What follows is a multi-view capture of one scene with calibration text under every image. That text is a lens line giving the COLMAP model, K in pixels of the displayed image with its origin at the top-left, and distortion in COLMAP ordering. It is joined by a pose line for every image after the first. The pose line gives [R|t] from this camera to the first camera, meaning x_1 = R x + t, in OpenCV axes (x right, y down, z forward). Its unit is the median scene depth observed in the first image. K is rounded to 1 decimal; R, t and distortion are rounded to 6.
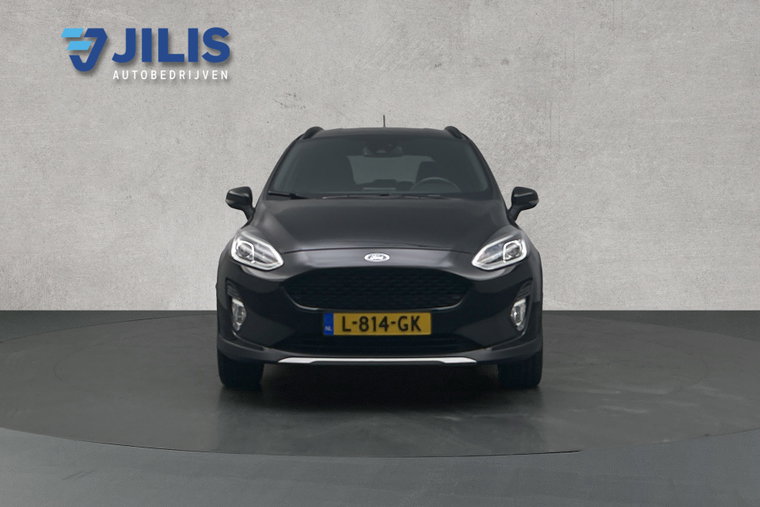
lens RADIAL K [[595.0, 0, 379.9], [0, 595.0, 254.3], [0, 0, 1]] dist [-0.000521, 0.003658]
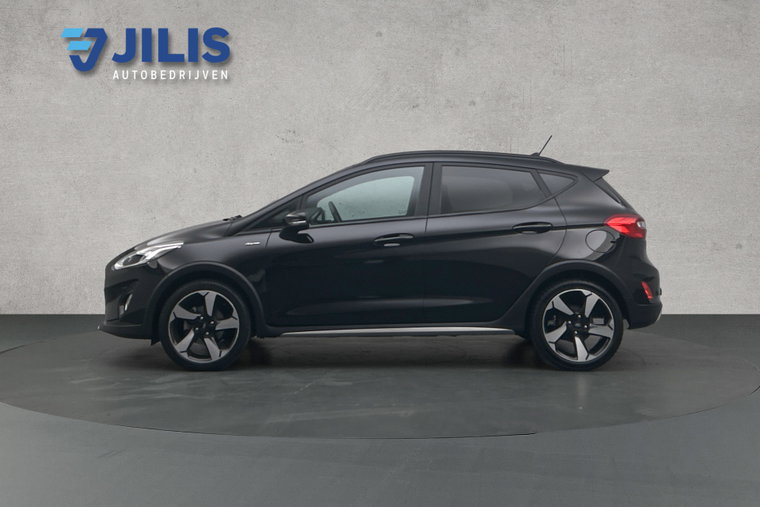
lens RADIAL K [[595.0, 0, 380.0], [0, 595.0, 253.3], [0, 0, 1]] dist [-0.000521, 0.003658]
pose [[1.000000, -0.000206, 0.000426, 0.026845], [0.000207, 0.999999, -0.001238, -0.024692], [-0.000426, 0.001238, 0.999999, -0.178940]]
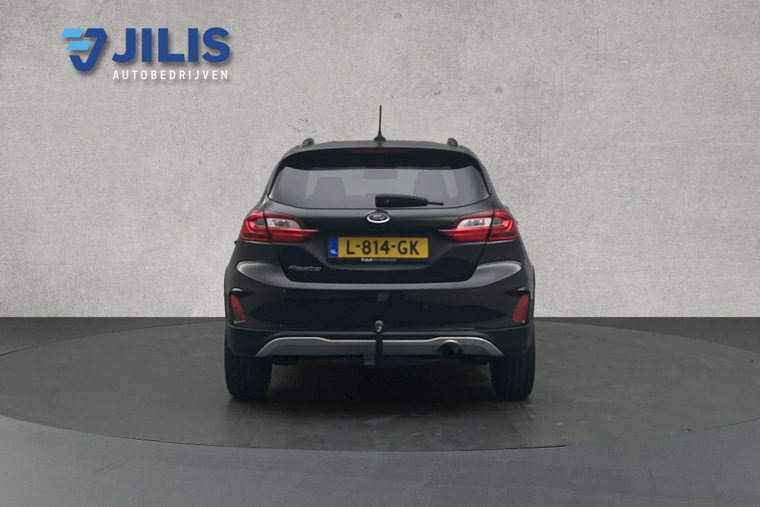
lens RADIAL K [[595.0, 0, 379.8], [0, 595.0, 253.3], [0, 0, 1]] dist [-0.000521, 0.003658]
pose [[1.000000, -0.000098, 0.000049, -0.008403], [0.000098, 0.999999, -0.001316, -0.021483], [-0.000049, 0.001316, 0.999999, -0.094191]]
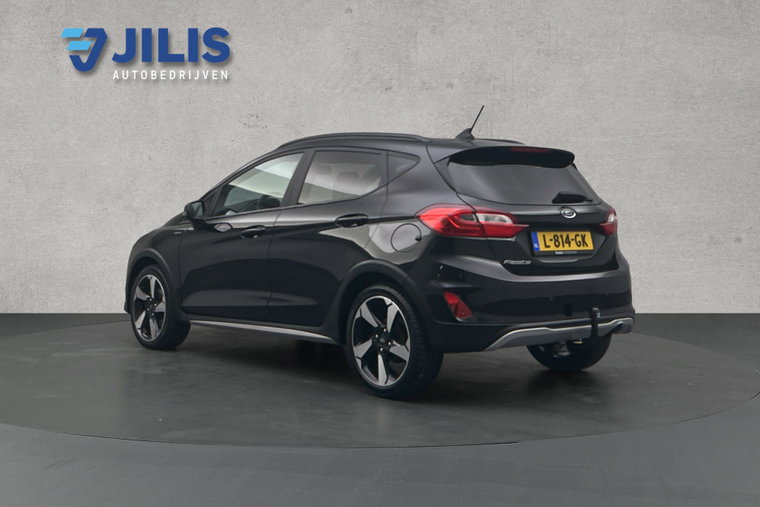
lens RADIAL K [[595.0, 0, 380.0], [0, 595.0, 253.6], [0, 0, 1]] dist [-0.000521, 0.003658]
pose [[1.000000, -0.000212, 0.000086, 0.082071], [0.000212, 1.000000, -0.000780, -0.013969], [-0.000086, 0.000781, 1.000000, -0.091026]]
